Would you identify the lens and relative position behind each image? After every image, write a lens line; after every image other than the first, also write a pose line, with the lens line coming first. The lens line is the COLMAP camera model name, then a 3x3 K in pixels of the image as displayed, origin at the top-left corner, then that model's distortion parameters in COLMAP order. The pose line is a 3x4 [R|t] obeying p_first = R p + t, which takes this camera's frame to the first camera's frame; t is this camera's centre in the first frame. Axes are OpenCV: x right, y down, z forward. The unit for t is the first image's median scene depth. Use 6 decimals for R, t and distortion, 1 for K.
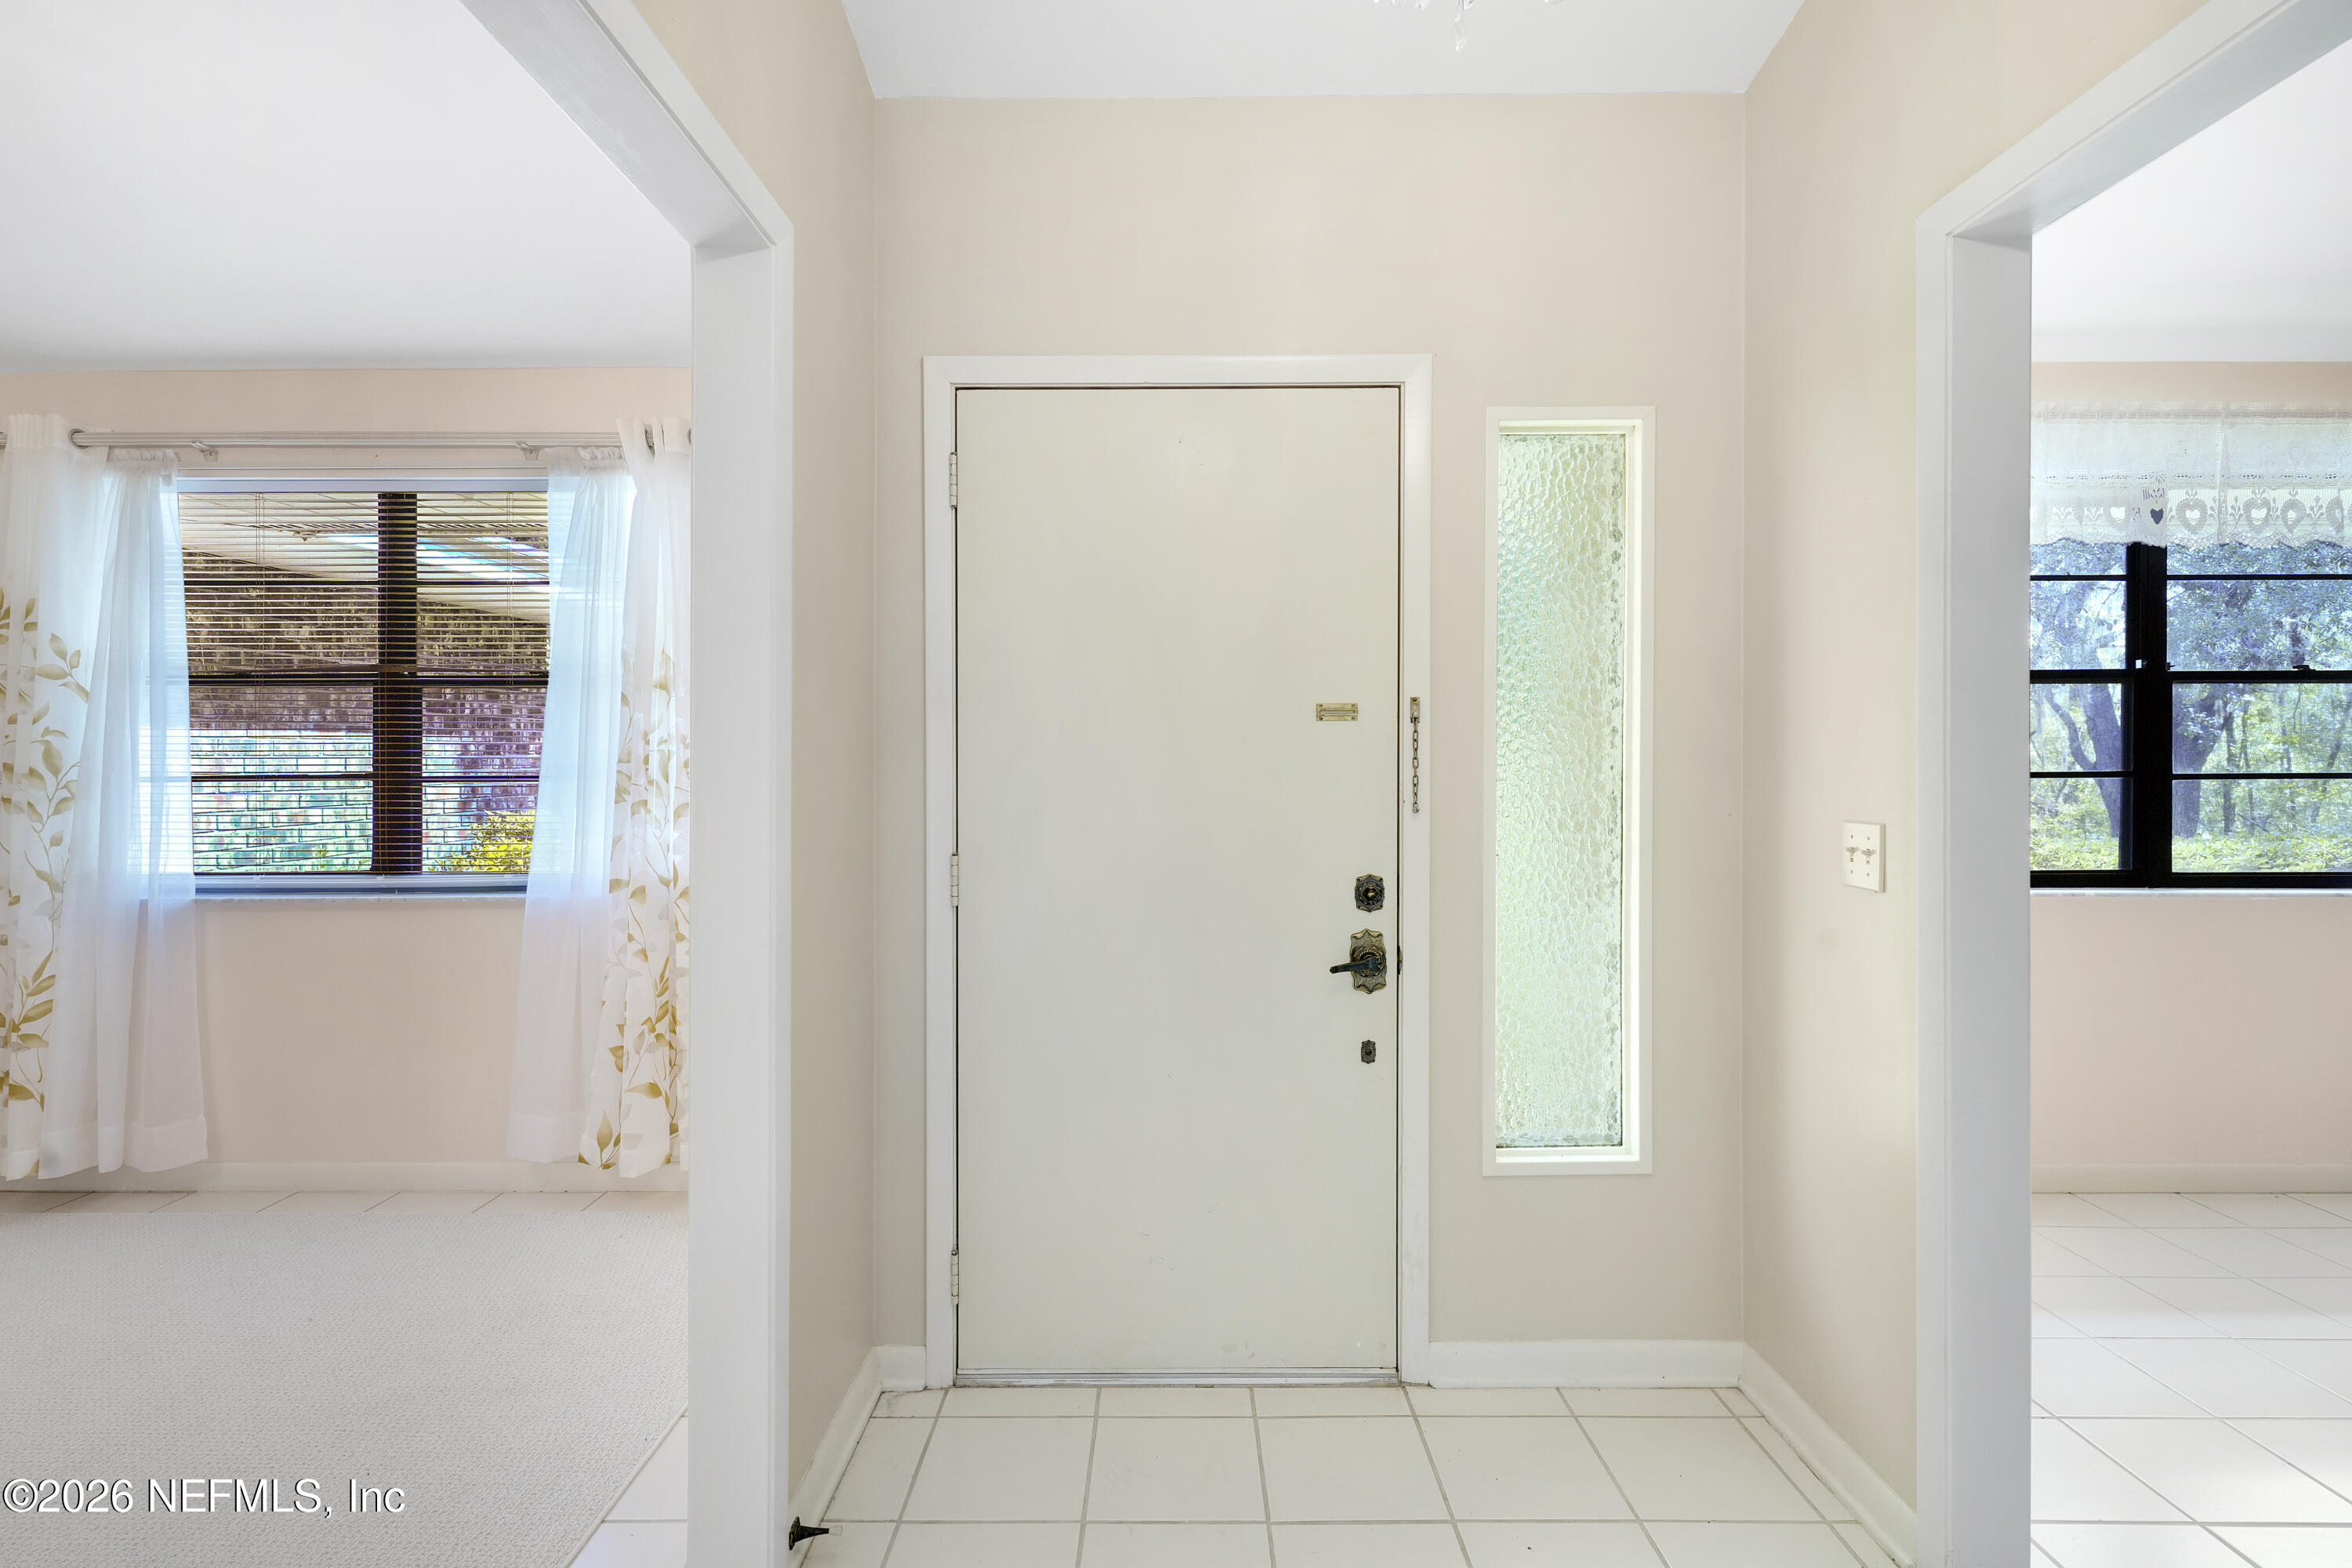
lens RADIAL K [[1206.0, 0, 1166.8], [0, 1206.0, 752.3], [0, 0, 1]] dist [0.003849, 0.001715]
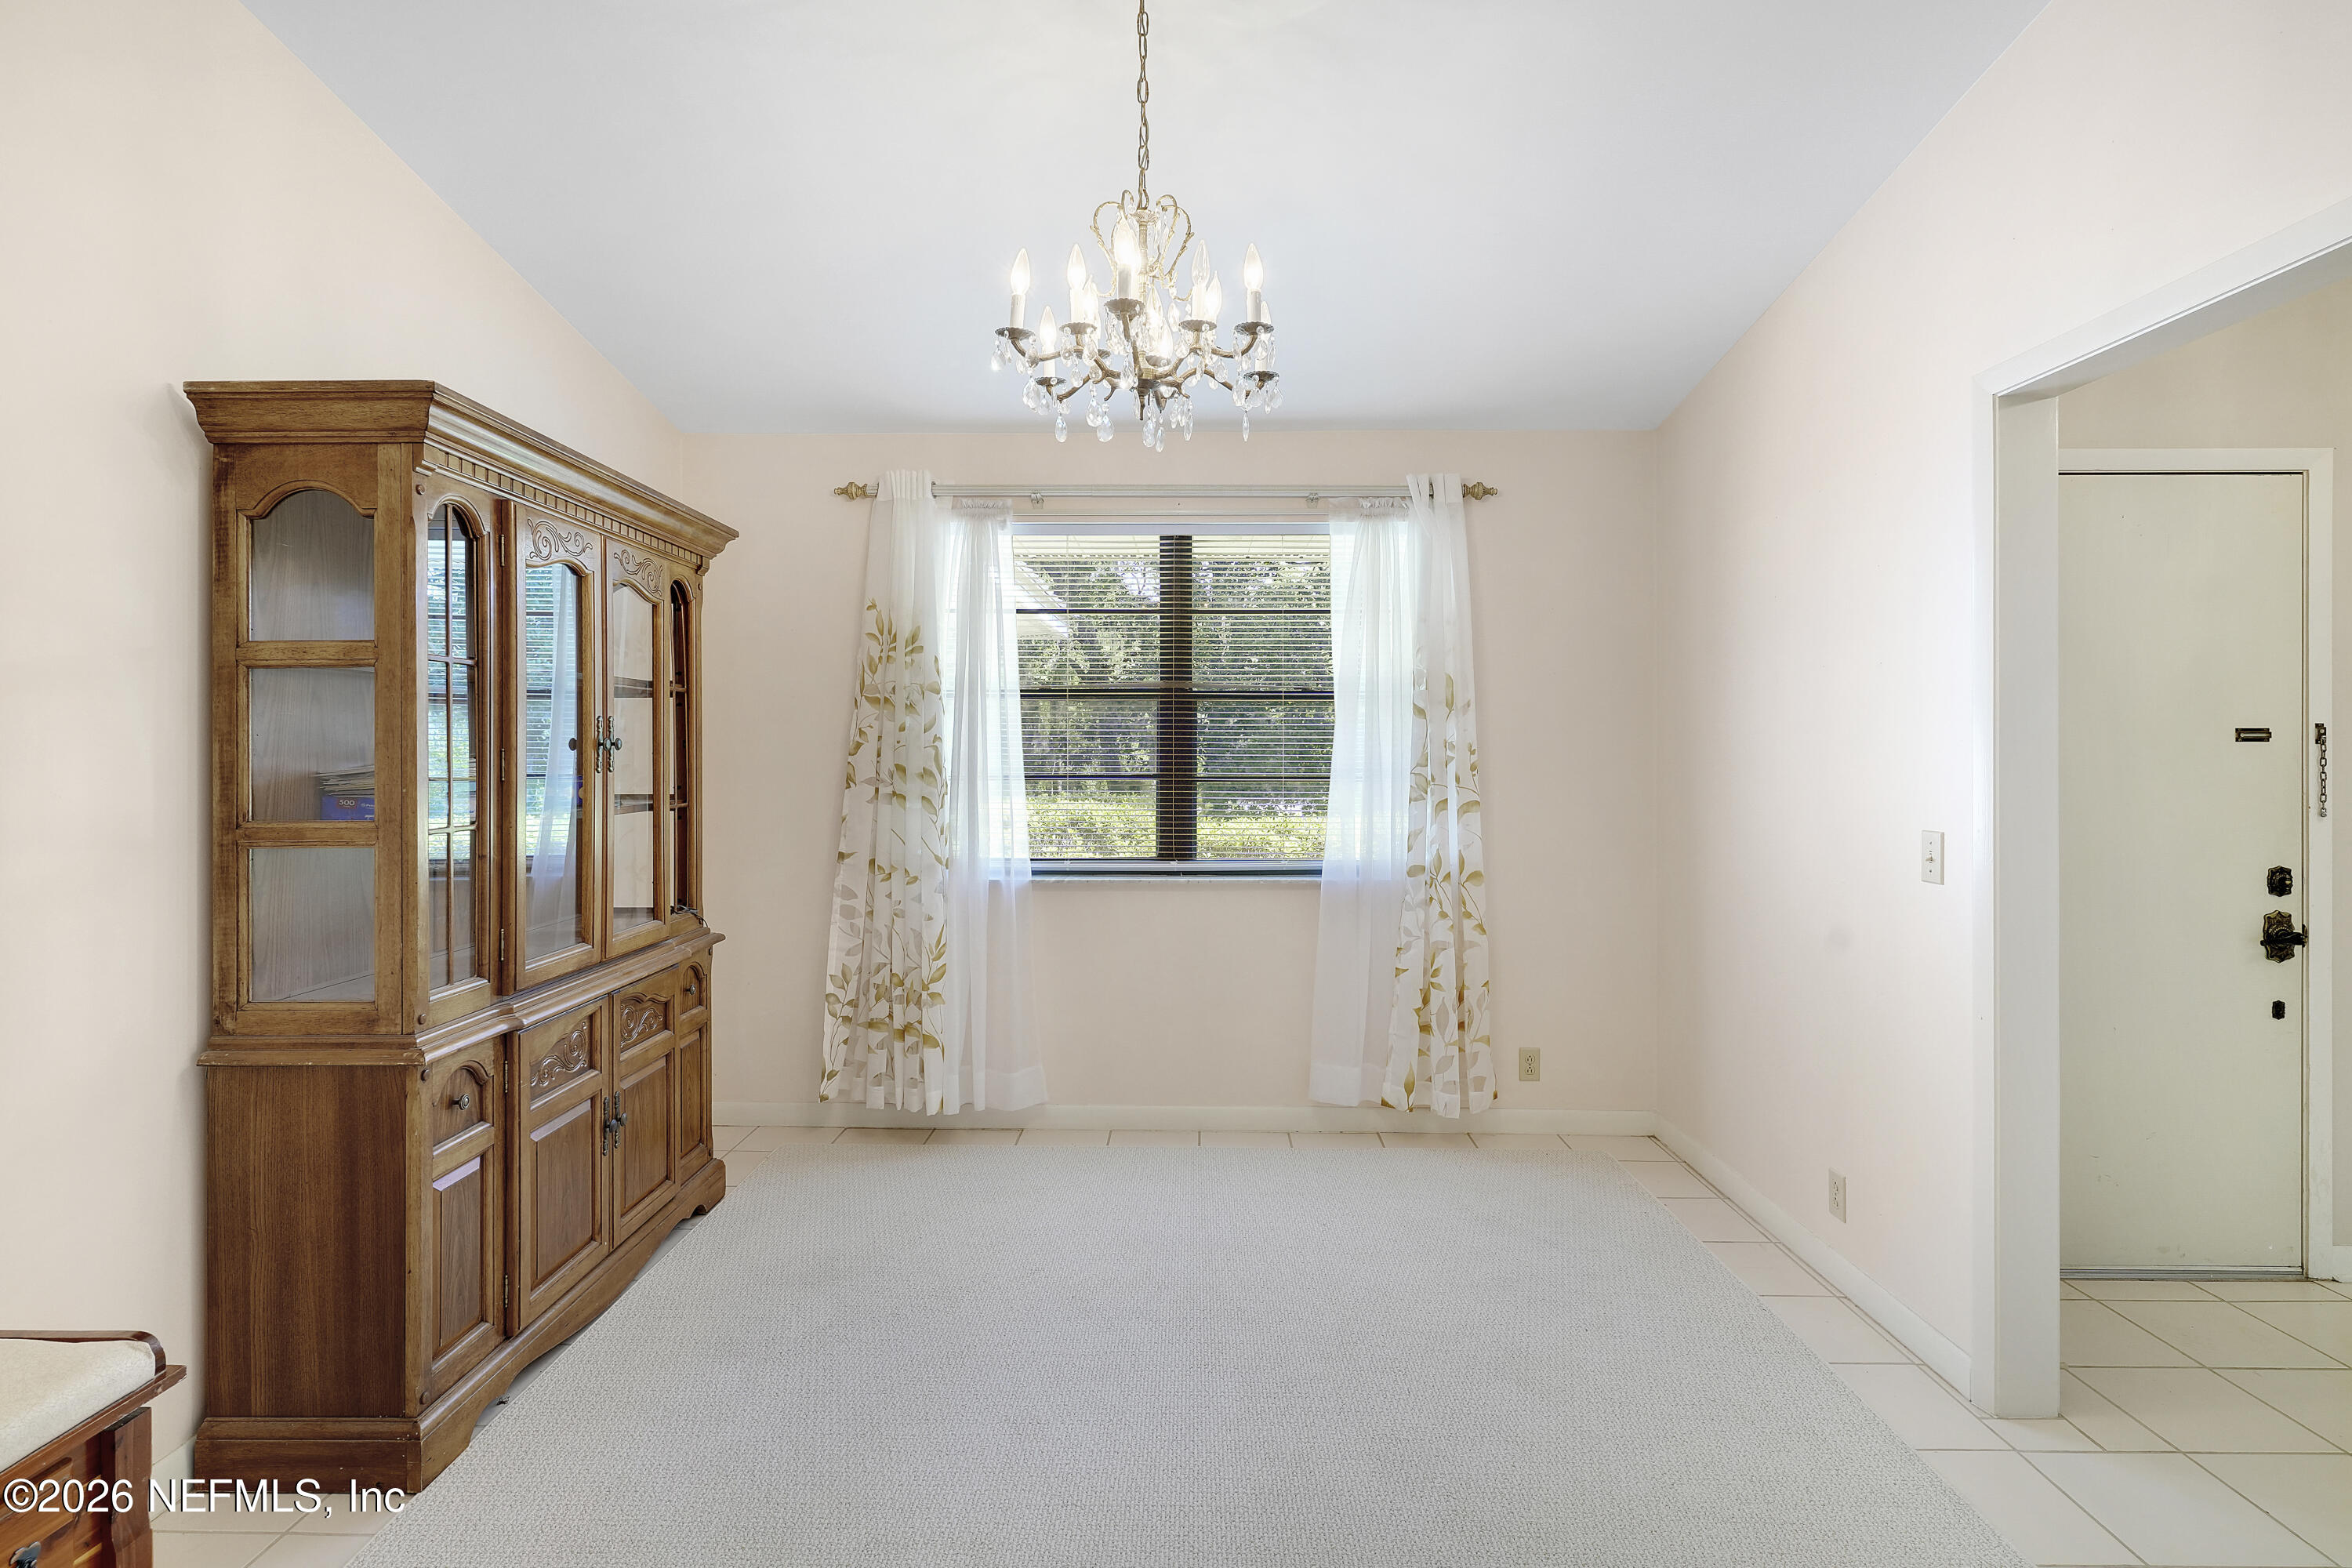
lens RADIAL K [[1204.1, 0, 1173.9], [0, 1204.1, 727.9], [0, 0, 1]] dist [0.003494, 0.000141]
pose [[0.999931, 0.003695, -0.011152, -0.675269], [-0.003781, 0.999963, -0.007715, -0.019101], [0.011123, 0.007756, 0.999908, -0.178917]]
